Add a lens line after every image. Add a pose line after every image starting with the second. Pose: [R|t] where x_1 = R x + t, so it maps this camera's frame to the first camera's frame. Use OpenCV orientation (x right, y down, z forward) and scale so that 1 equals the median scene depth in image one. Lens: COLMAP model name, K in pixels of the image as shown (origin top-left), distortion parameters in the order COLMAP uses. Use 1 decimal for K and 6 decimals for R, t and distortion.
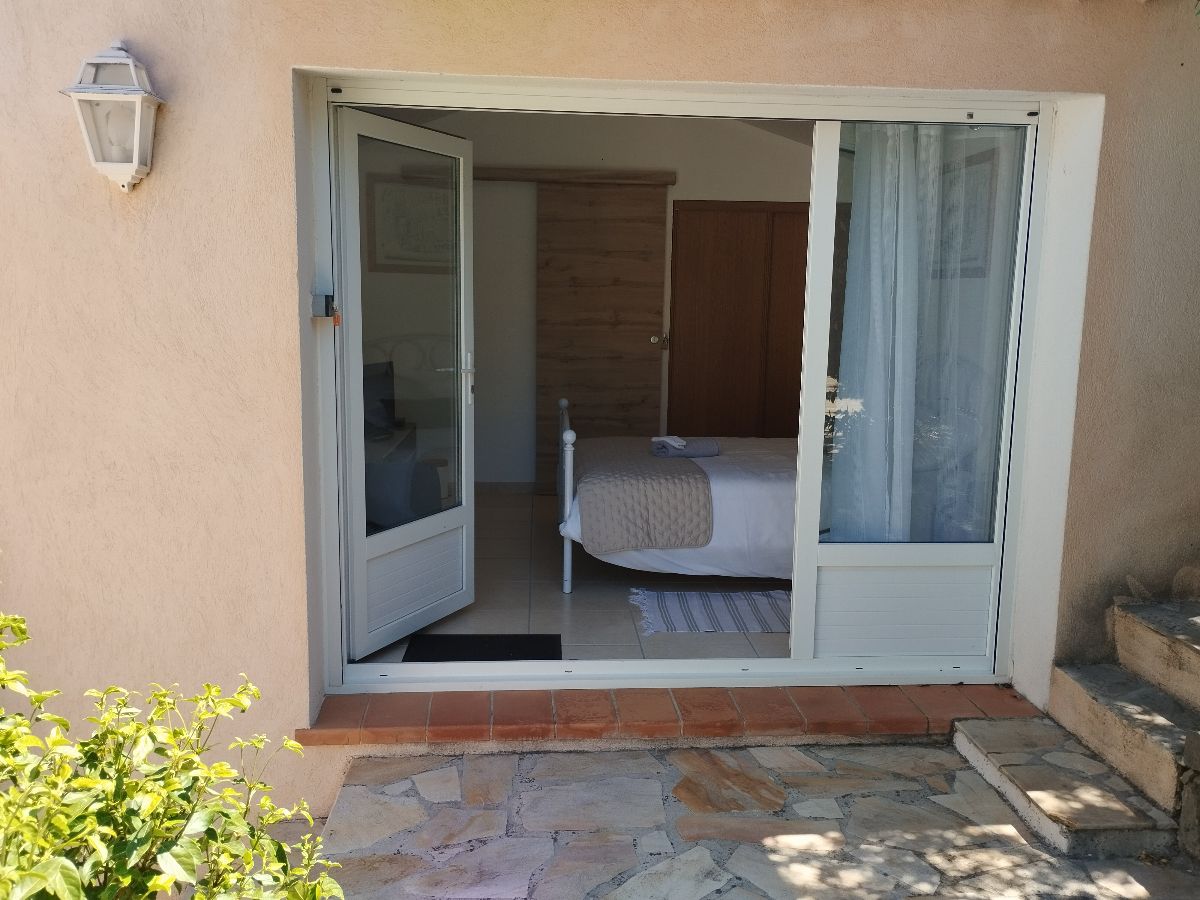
lens RADIAL K [[1013.7, 0, 601.1], [0, 1013.7, 444.3], [0, 0, 1]] dist [0.020562, -0.000547]
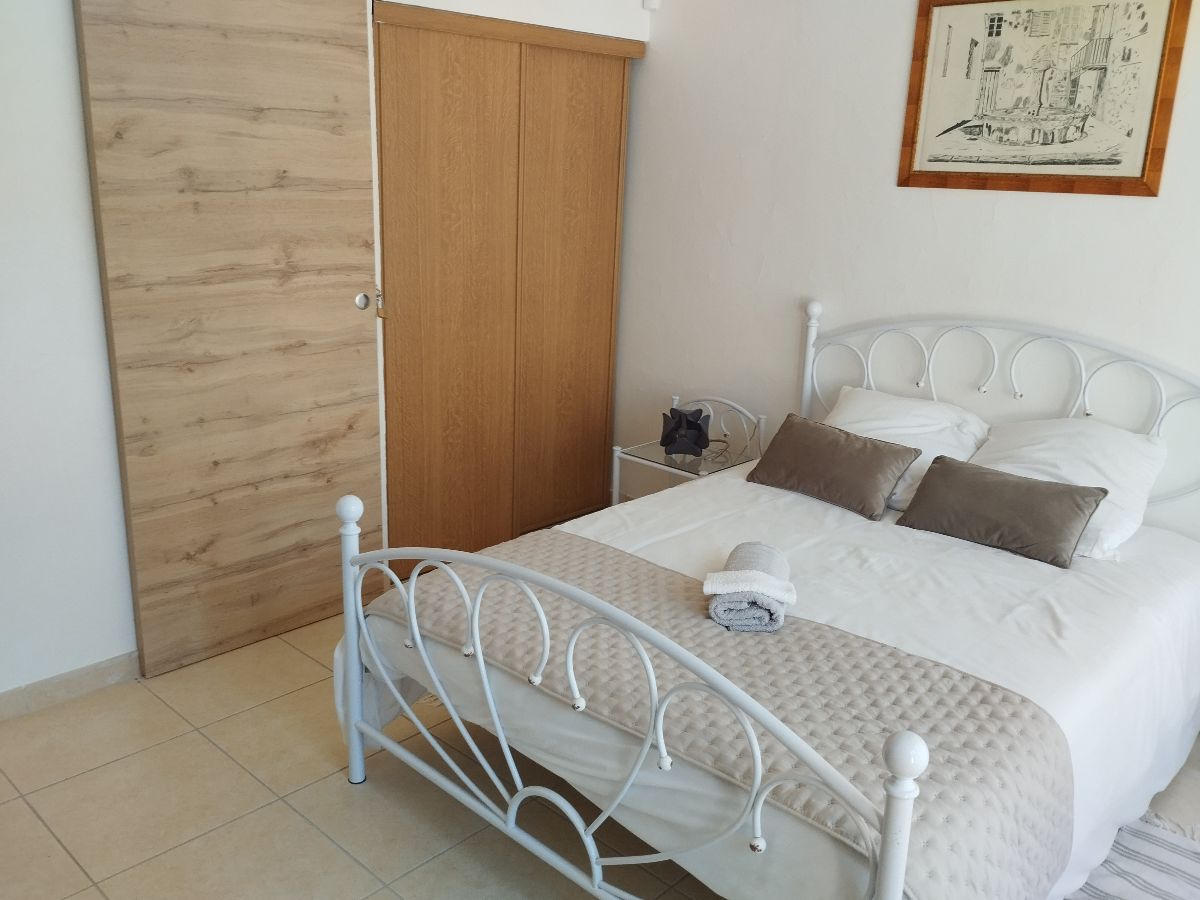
lens RADIAL K [[1013.7, 0, 601.1], [0, 1013.7, 444.3], [0, 0, 1]] dist [0.020562, -0.000547]
pose [[0.742293, -0.178184, 0.645950, -0.189739], [0.094663, 0.982213, 0.162159, -0.104254], [-0.663355, -0.059222, 0.745958, 0.561438]]
